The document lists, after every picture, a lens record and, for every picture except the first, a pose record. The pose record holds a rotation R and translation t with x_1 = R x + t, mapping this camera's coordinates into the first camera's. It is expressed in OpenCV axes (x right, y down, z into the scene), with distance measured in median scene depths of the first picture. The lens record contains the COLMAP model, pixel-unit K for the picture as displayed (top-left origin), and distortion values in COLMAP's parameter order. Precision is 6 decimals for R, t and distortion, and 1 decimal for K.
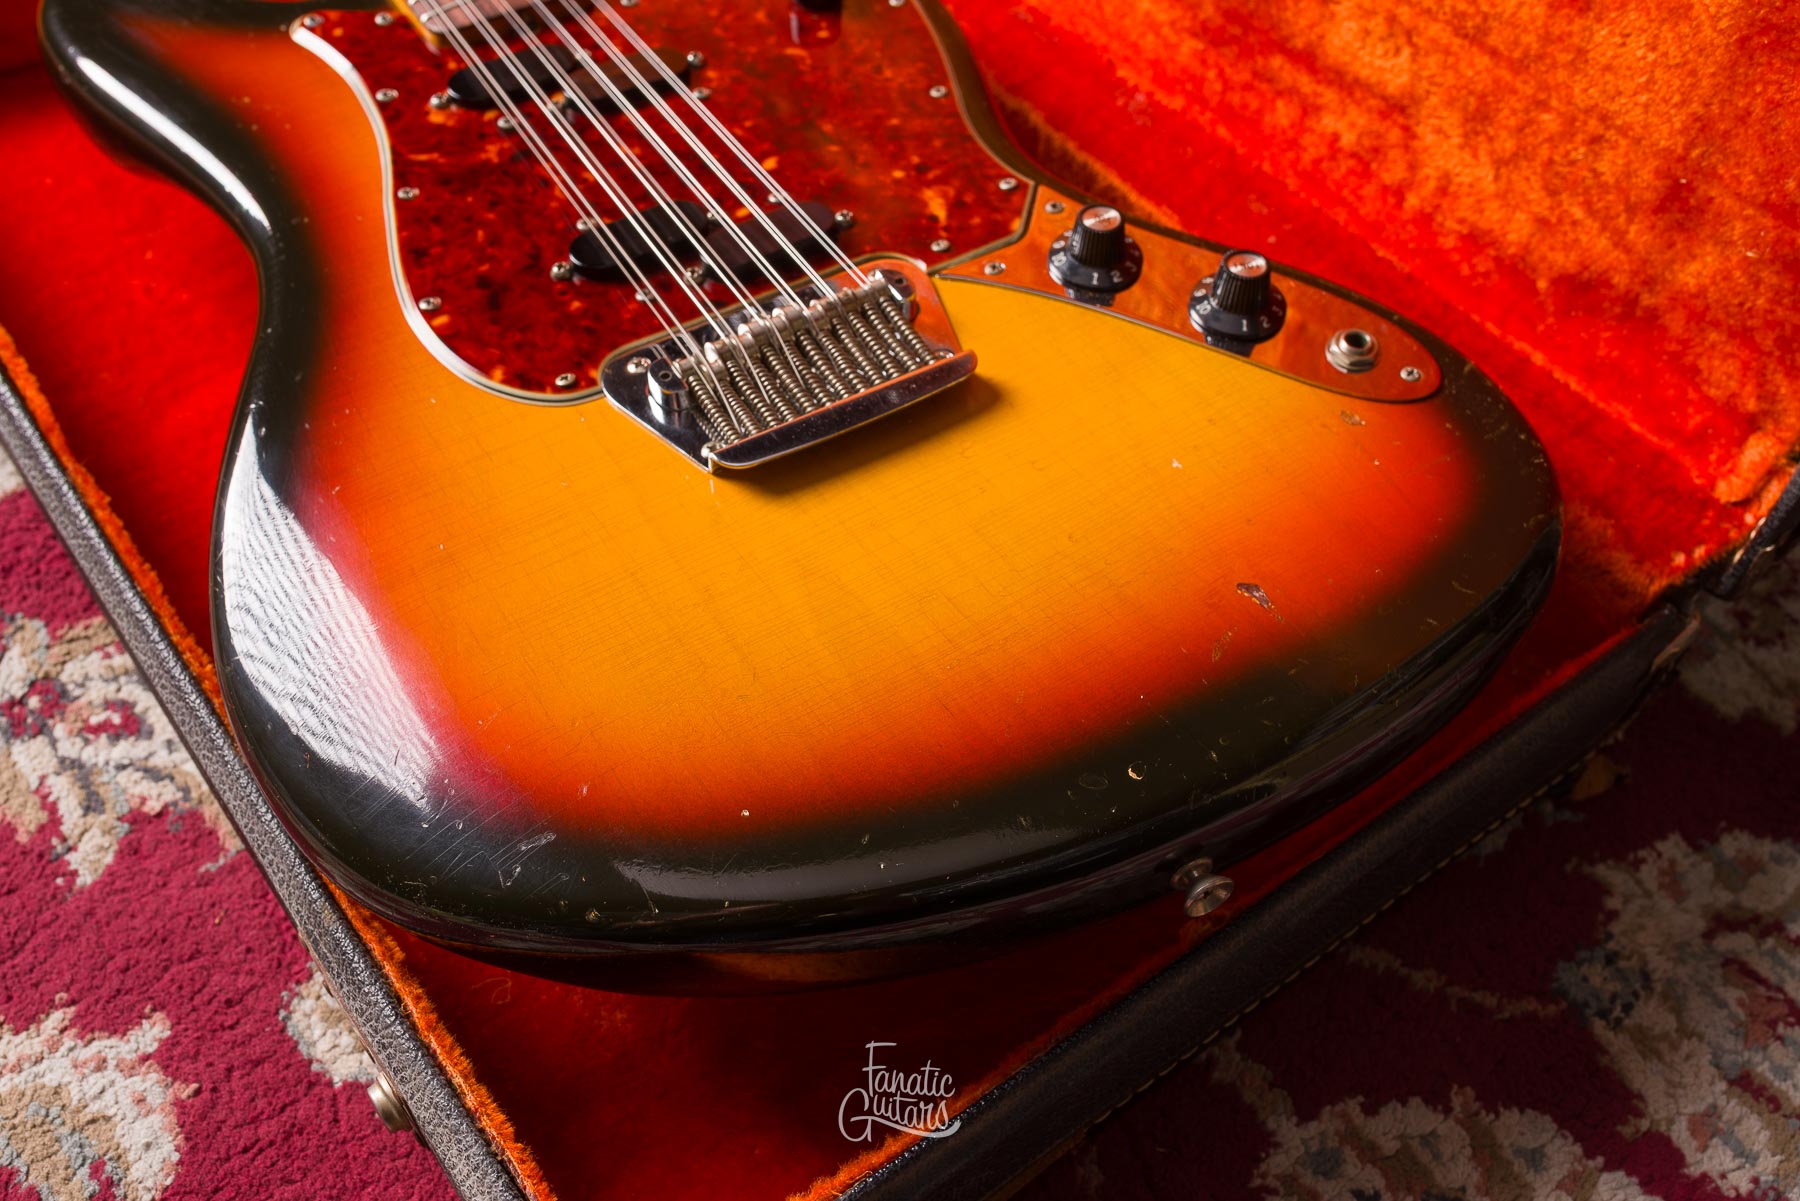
lens RADIAL K [[1771.8, 0, 899.5], [0, 1771.8, 600.5], [0, 0, 1]] dist [0.003907, -0.000483]
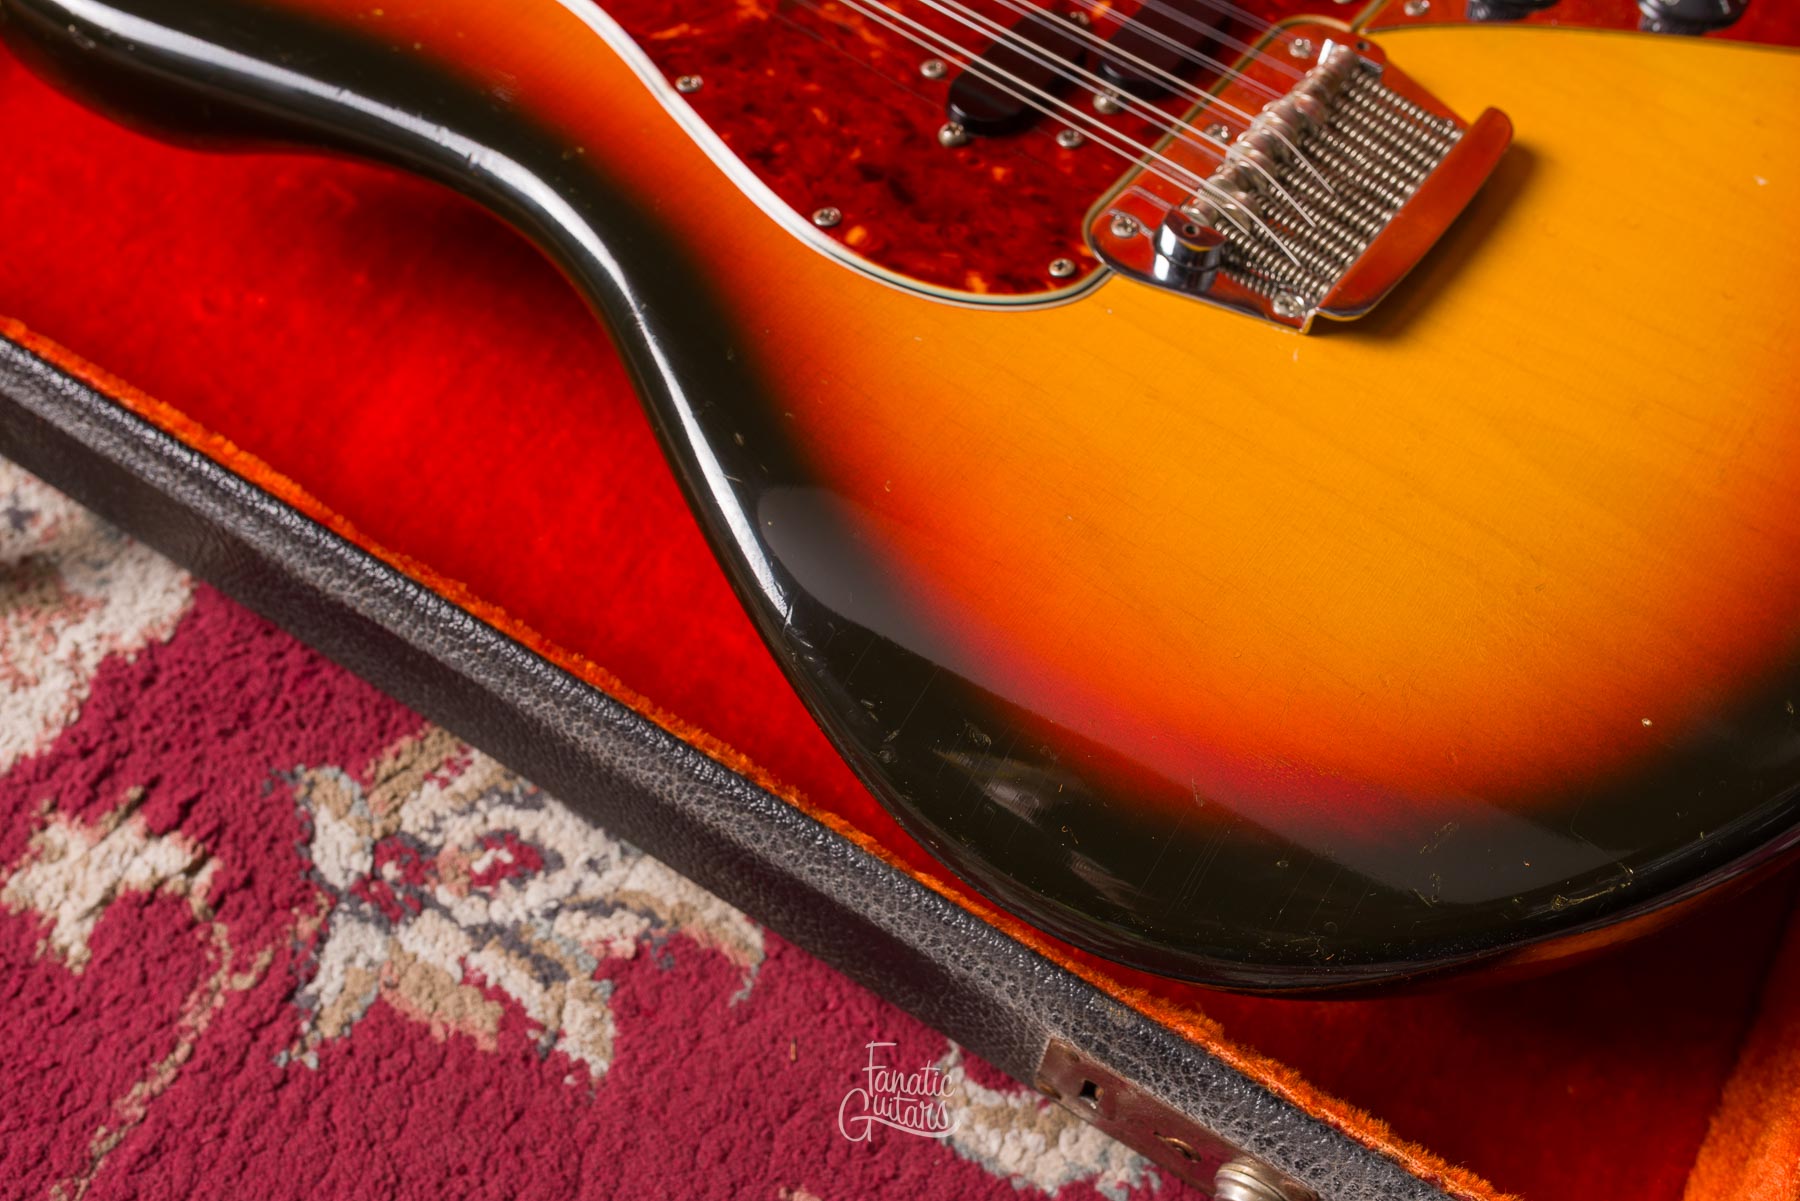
lens RADIAL K [[1789.8, 0, 899.0], [0, 1789.8, 602.7], [0, 0, 1]] dist [0.000452, 0.002963]
pose [[0.930910, -0.293788, 0.217014, -0.423224], [0.264956, 0.952138, 0.152416, -0.111442], [-0.251405, -0.084386, 0.964196, 0.223561]]
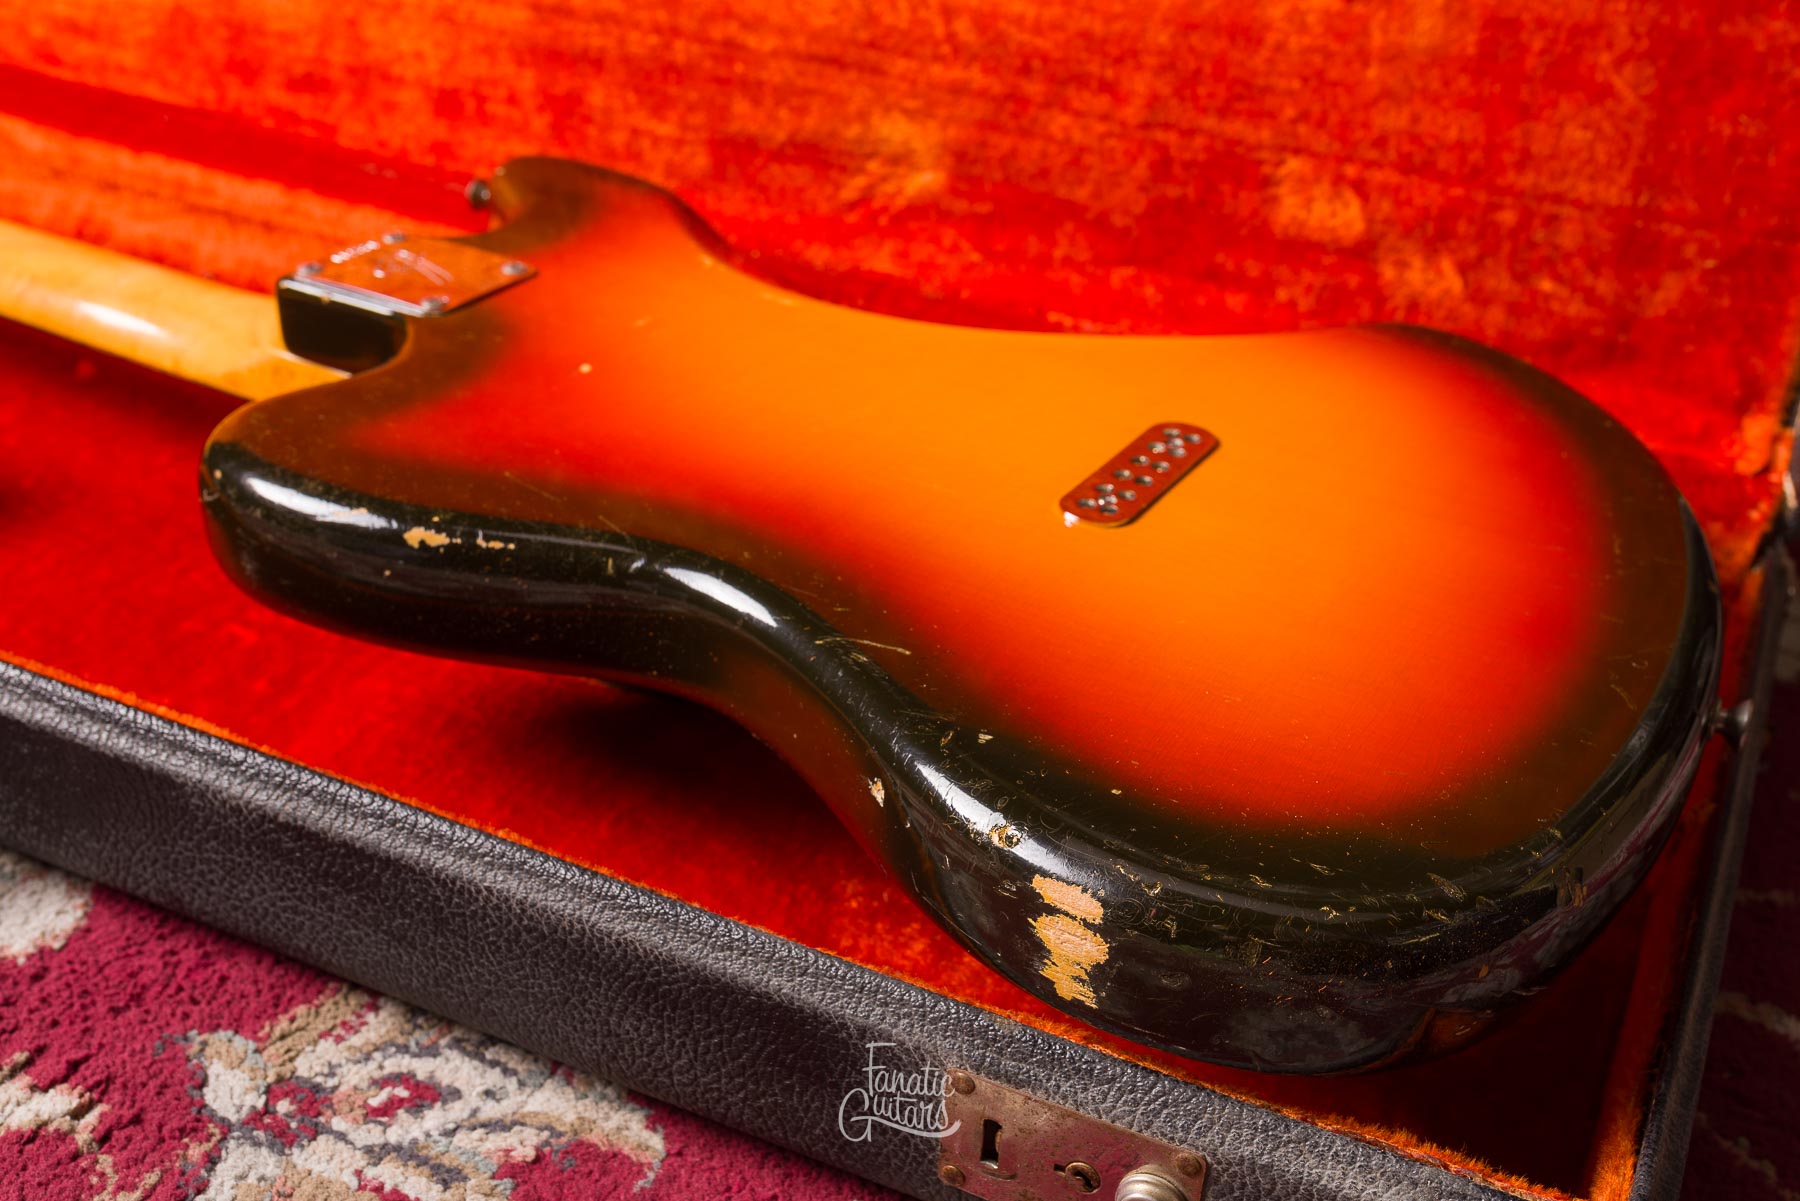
lens RADIAL K [[2010.3, 0, 1015.4], [0, 2010.3, 599.6], [0, 0, 1]] dist [0.001033, -0.001103]
pose [[0.862962, -0.193765, 0.466639, -0.583964], [0.350294, 0.895000, -0.276168, 0.212102], [-0.364130, 0.401784, 0.840226, 0.080927]]
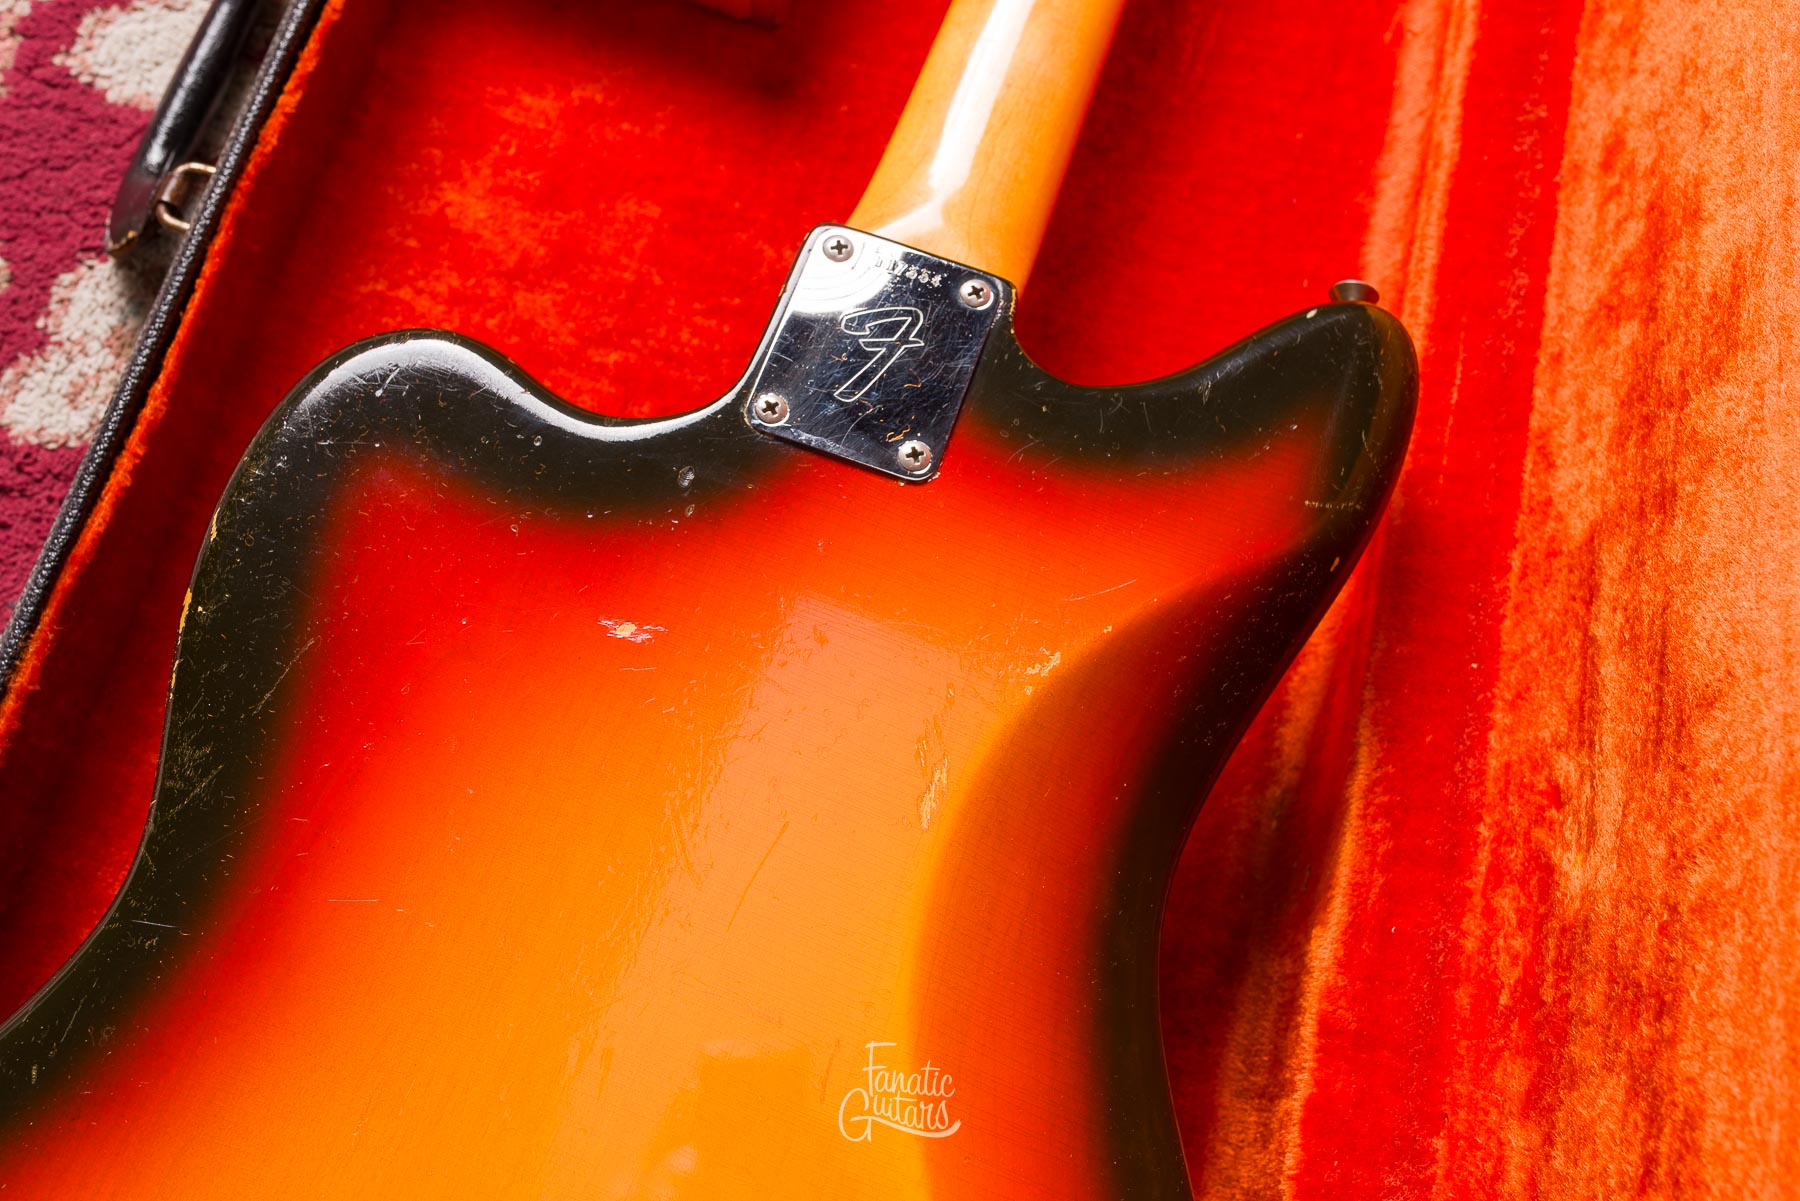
lens RADIAL K [[1771.8, 0, 899.5], [0, 1771.8, 600.5], [0, 0, 1]] dist [0.003907, -0.000483]
pose [[0.628228, 0.737529, -0.247751, 0.012012], [-0.645114, 0.671794, 0.364033, -0.660150], [0.434923, -0.068868, 0.897830, 0.377855]]
